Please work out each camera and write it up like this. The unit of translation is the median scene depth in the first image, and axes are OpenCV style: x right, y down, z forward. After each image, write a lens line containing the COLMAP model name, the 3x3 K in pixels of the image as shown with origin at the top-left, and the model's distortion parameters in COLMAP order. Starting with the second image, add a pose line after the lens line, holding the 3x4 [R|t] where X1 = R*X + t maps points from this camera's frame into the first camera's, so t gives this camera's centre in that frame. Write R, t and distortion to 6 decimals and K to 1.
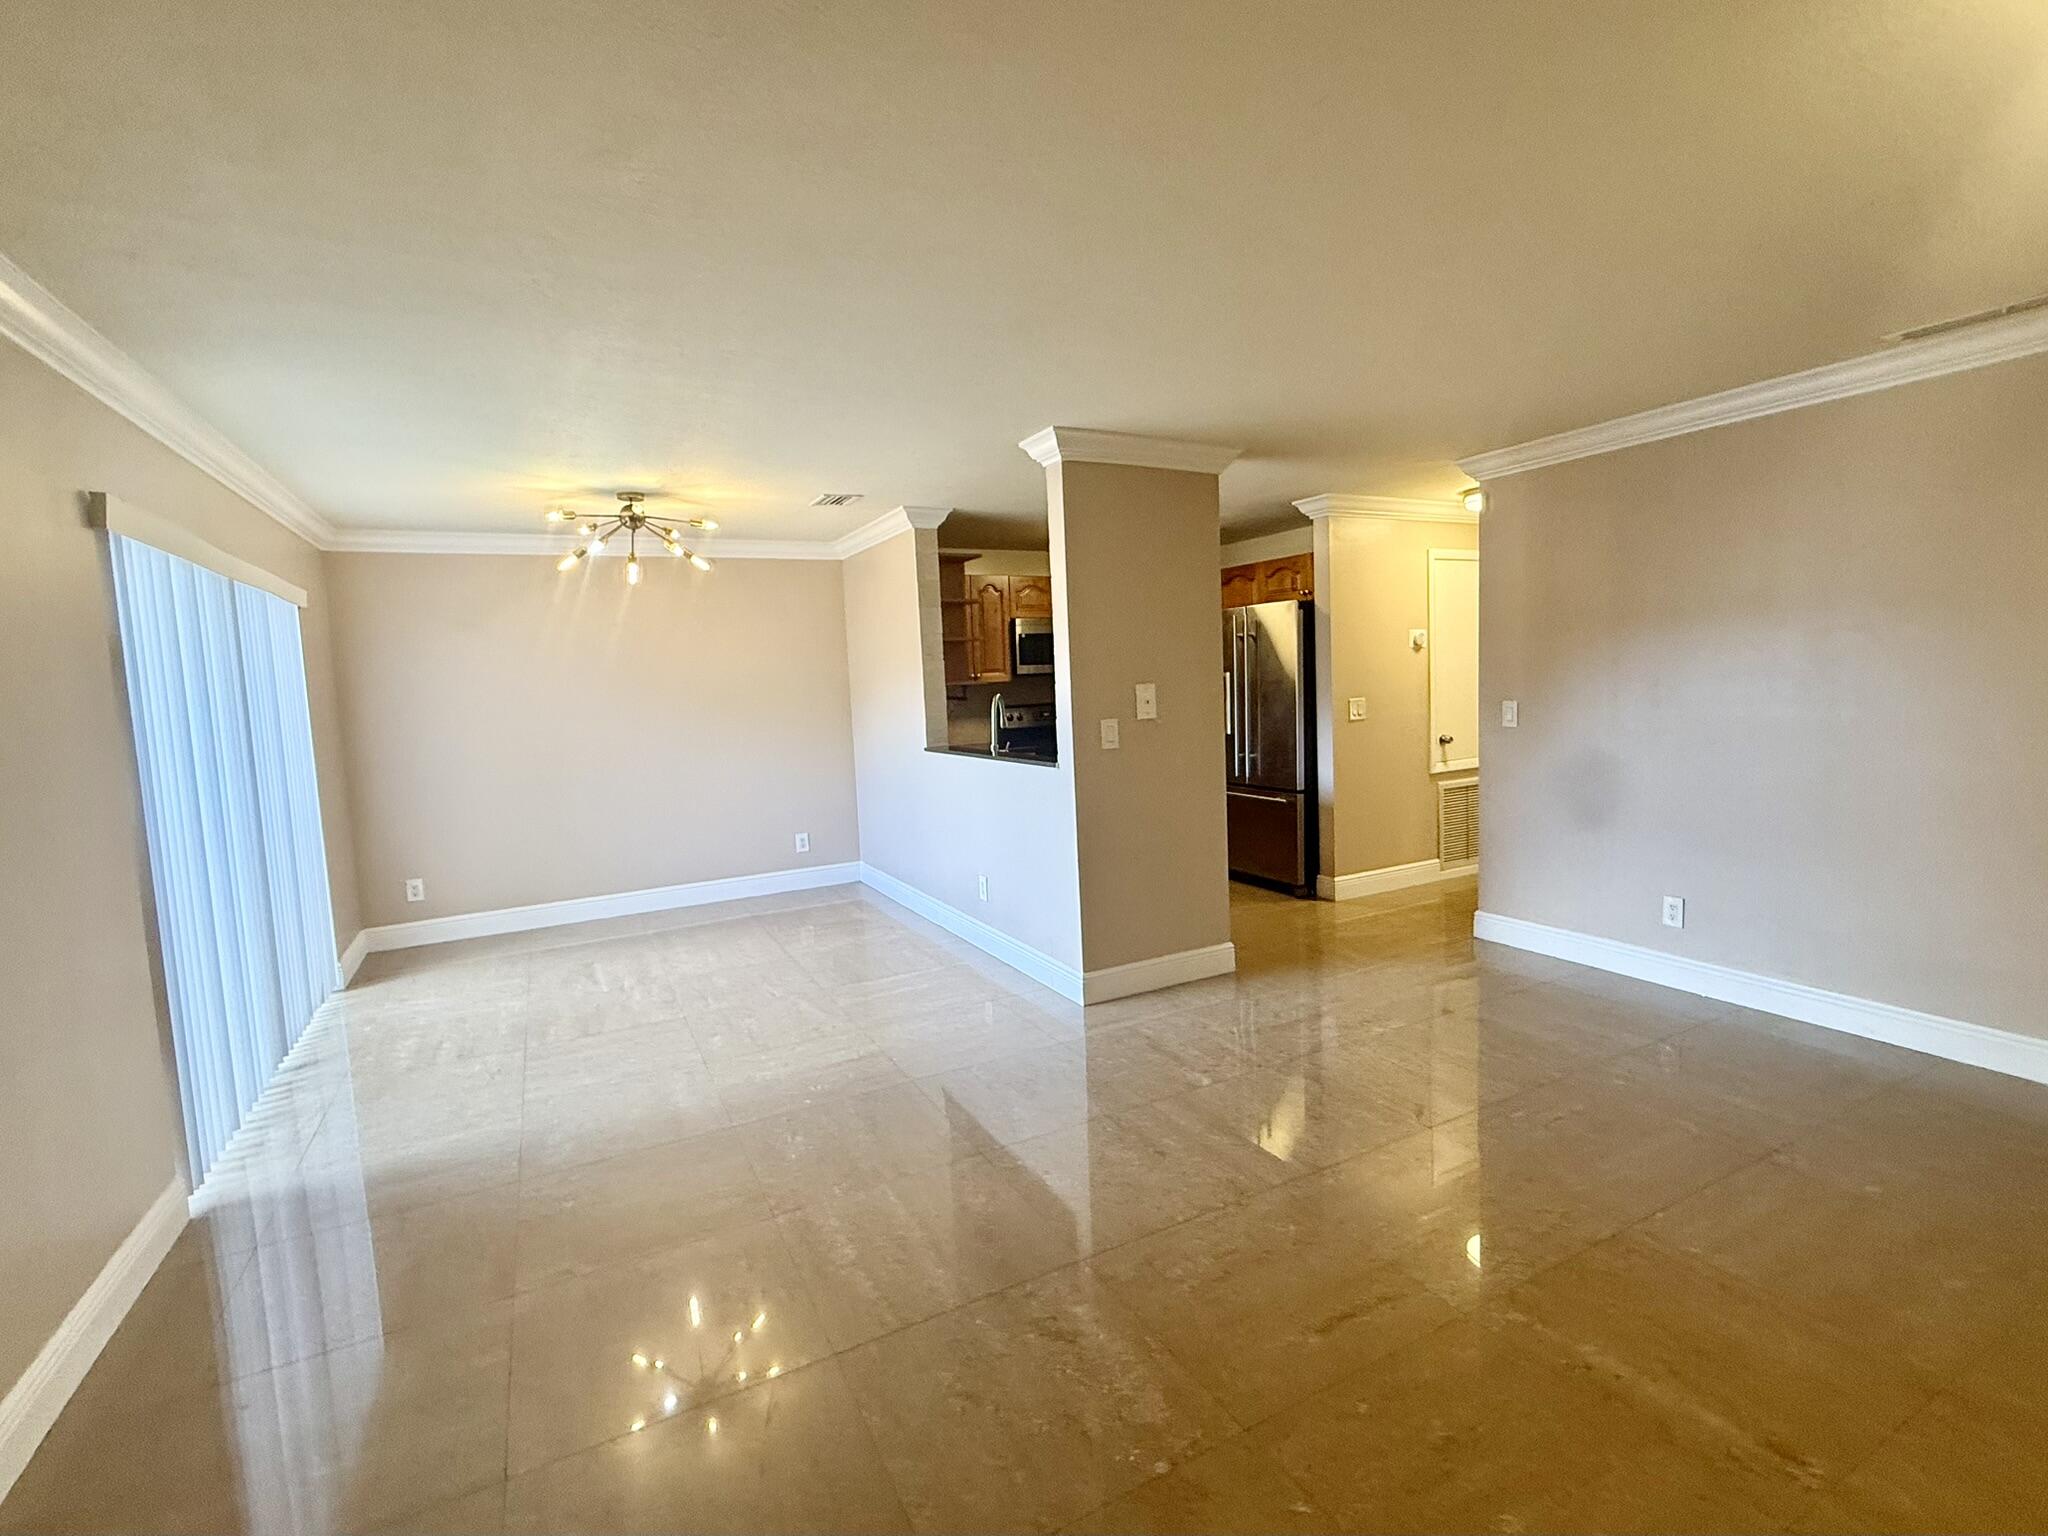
lens RADIAL K [[826.6, 0, 1029.9], [0, 826.6, 740.5], [0, 0, 1]] dist [-0.000501, -0.000075]
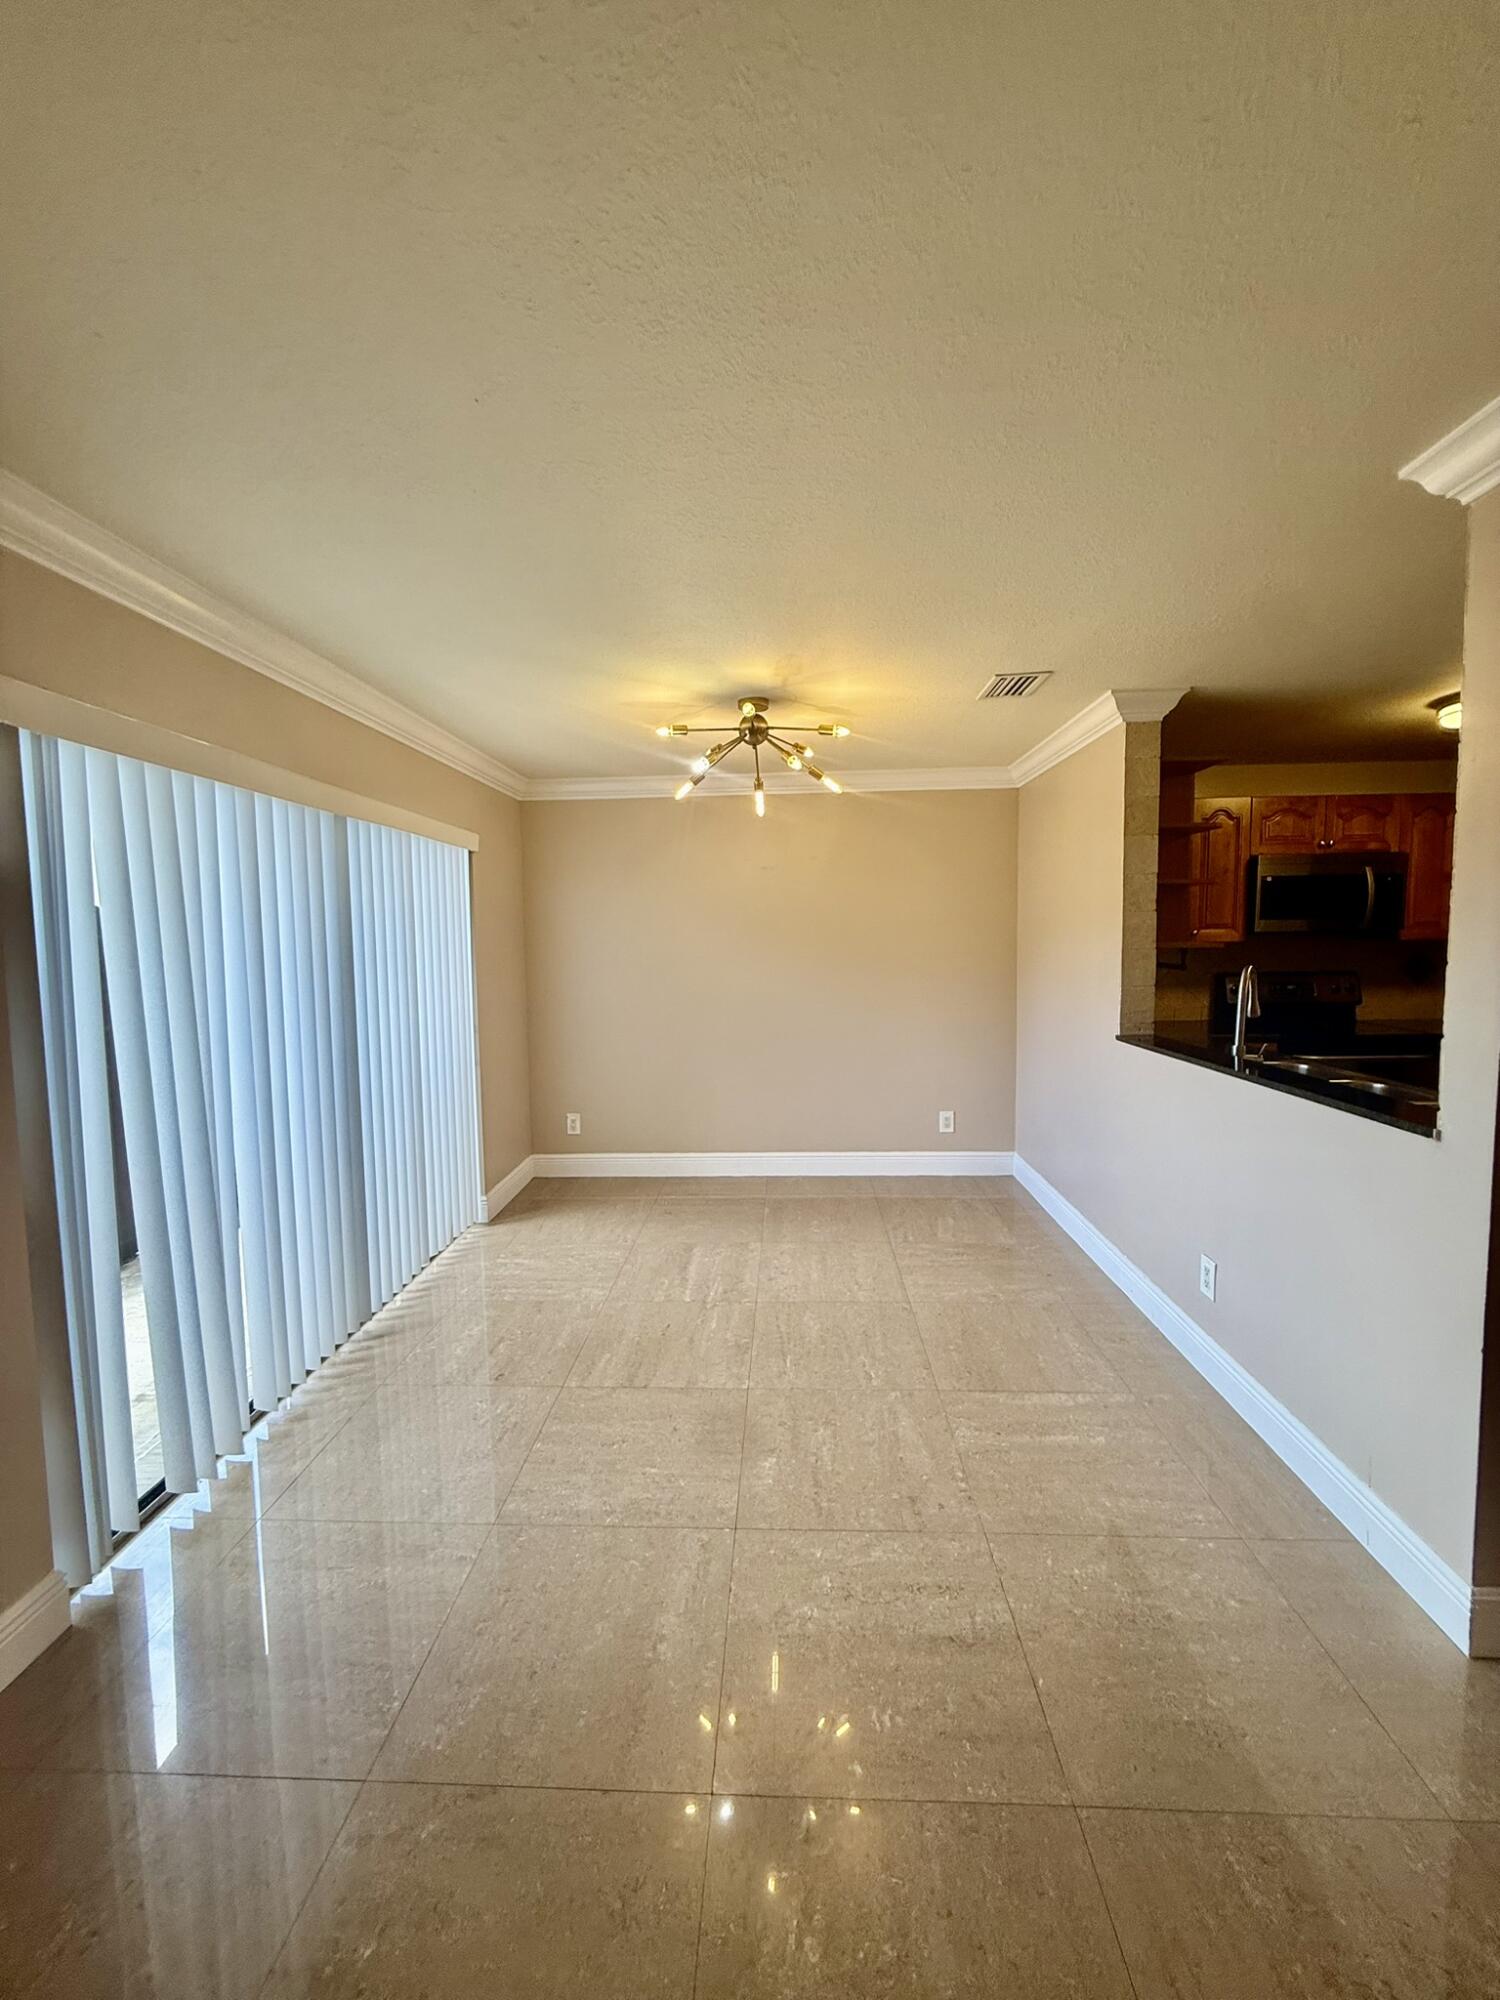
lens RADIAL K [[807.2, 0, 750.0], [0, 807.2, 1000.0], [0, 0, 1]] dist [-0.000501, -0.000075]
pose [[0.858892, 0.071031, -0.507207, -0.050251], [-0.063027, 0.997467, 0.032960, -0.024715], [0.508263, 0.003658, 0.861194, 0.252926]]
